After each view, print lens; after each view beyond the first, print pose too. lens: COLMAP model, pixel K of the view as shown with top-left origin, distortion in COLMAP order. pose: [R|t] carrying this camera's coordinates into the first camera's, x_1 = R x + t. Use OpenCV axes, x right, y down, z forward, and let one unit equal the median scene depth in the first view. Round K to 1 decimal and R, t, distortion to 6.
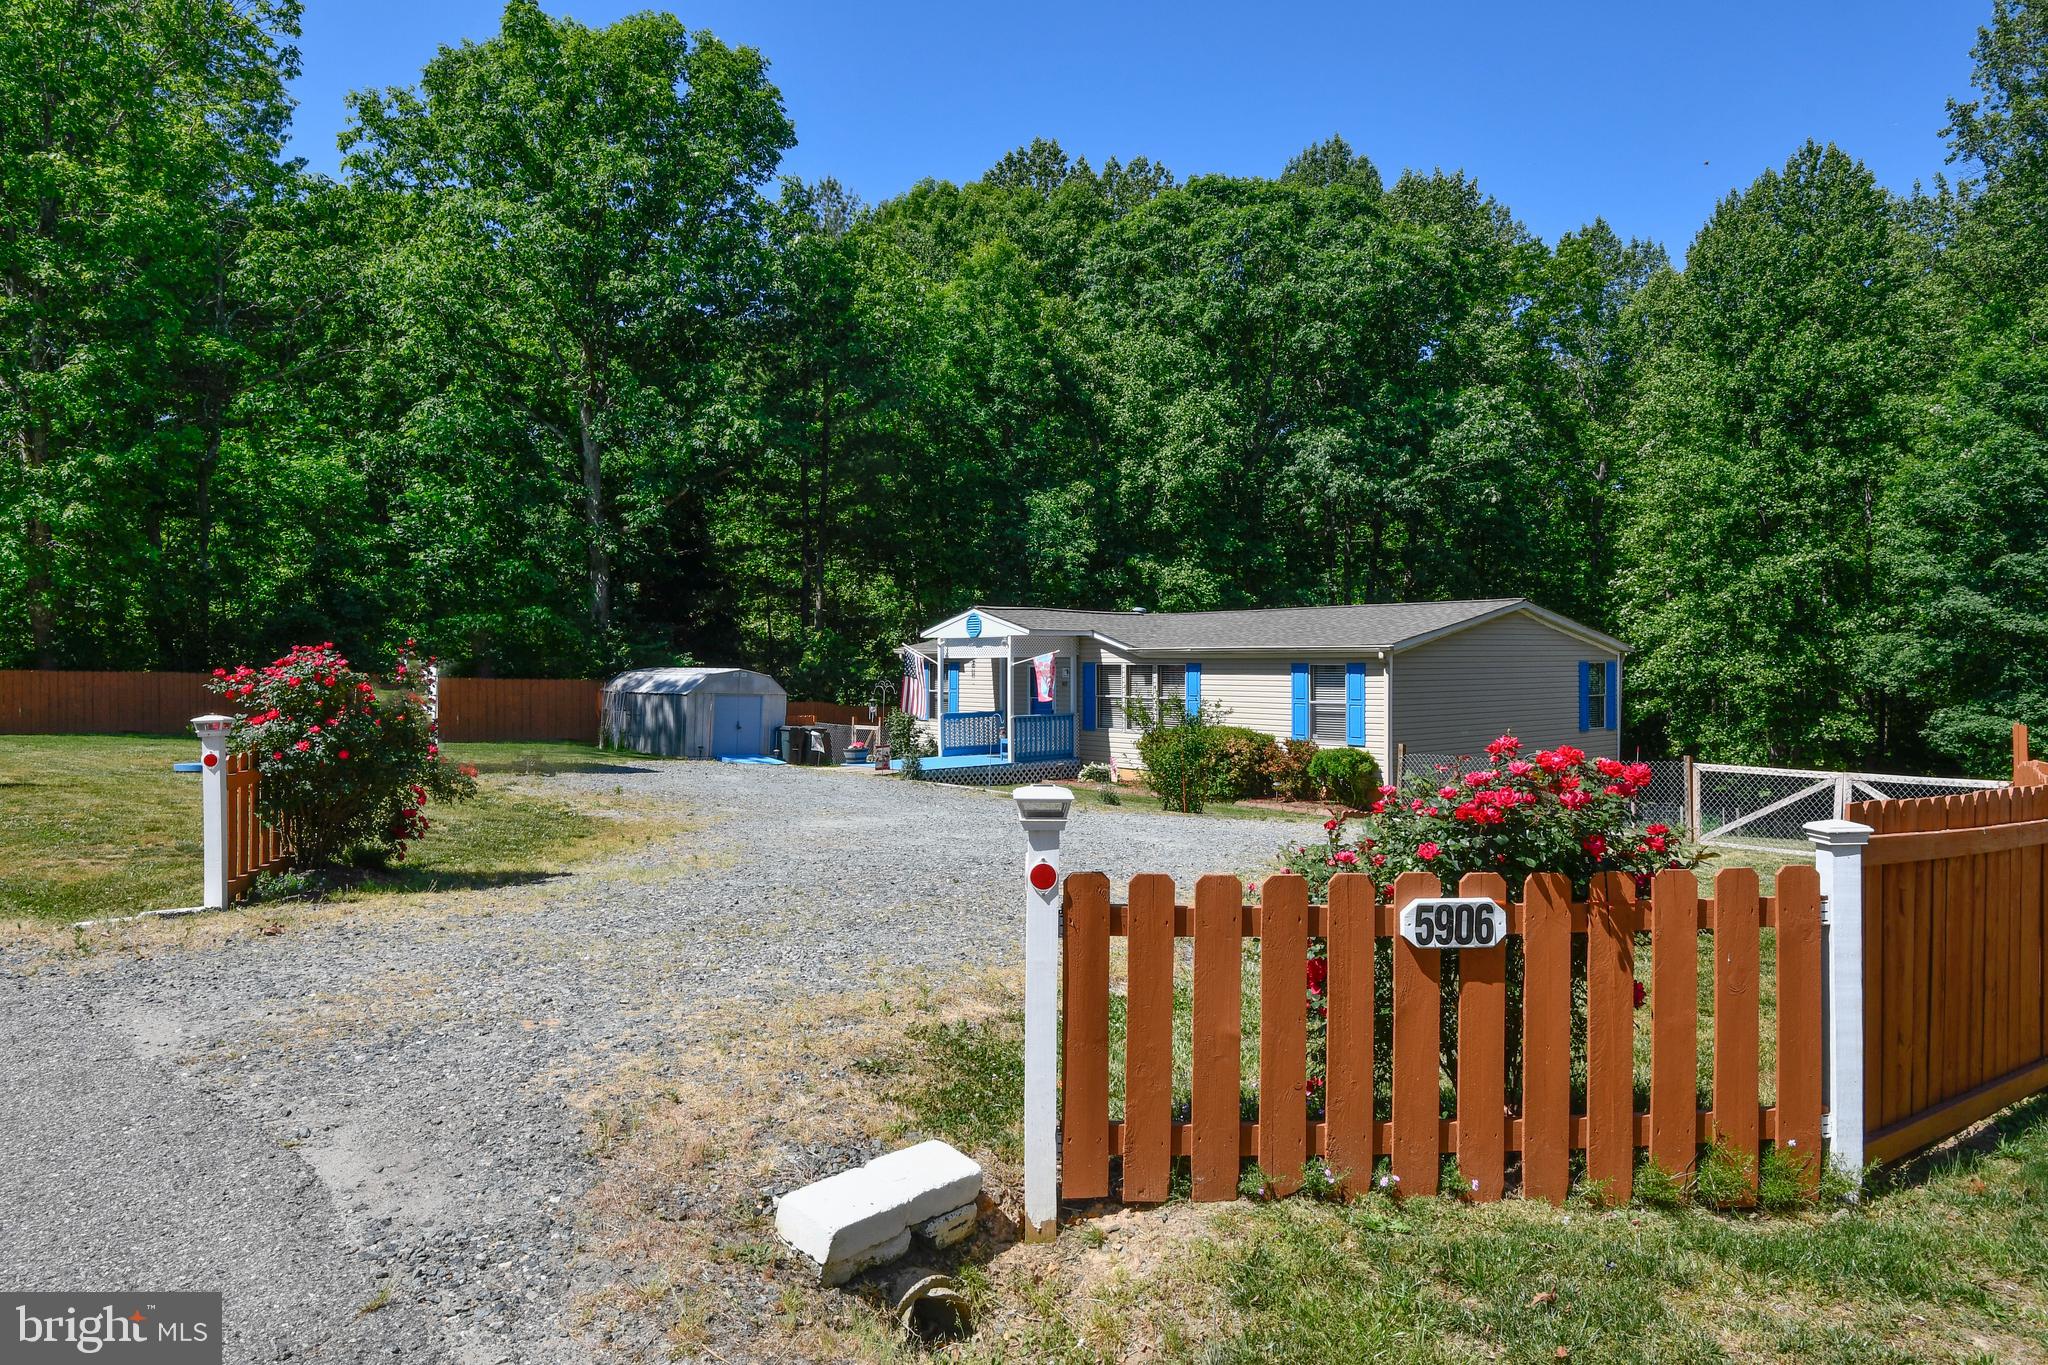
lens RADIAL K [[1289.9, 0, 1020.2], [0, 1289.9, 678.6], [0, 0, 1]] dist [0.027771, -0.045072]
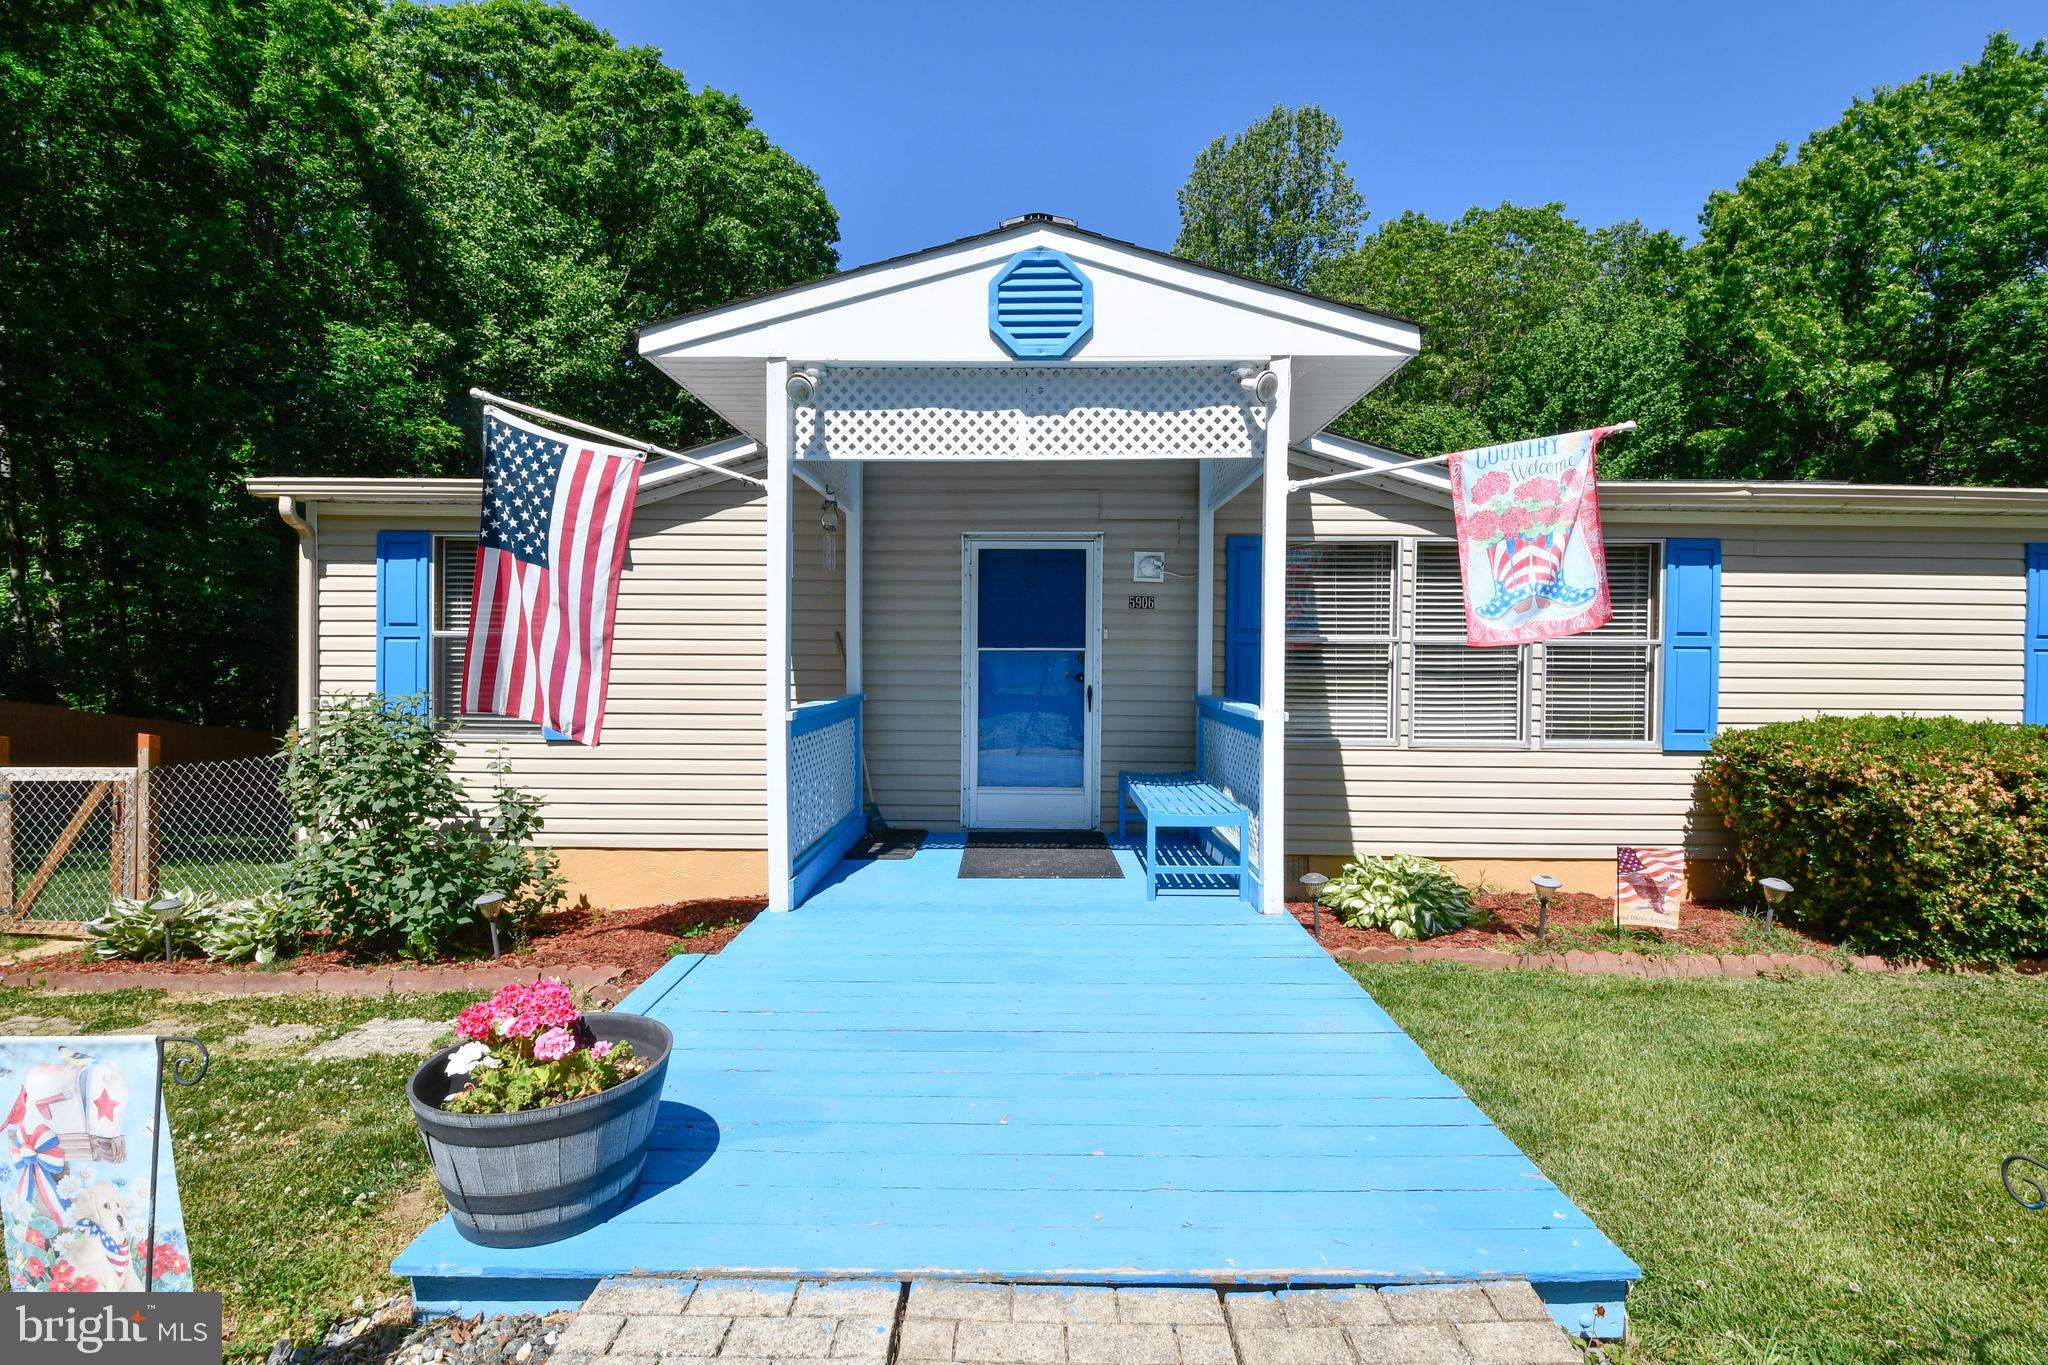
lens RADIAL K [[912.7, 0, 1016.8], [0, 912.7, 673.9], [0, 0, 1]] dist [-0.000030, -0.017462]
pose [[0.671788, -0.007508, 0.740705, -0.081376], [0.003484, 0.999970, 0.006977, 0.010598], [-0.740735, -0.002107, 0.671794, 0.476230]]
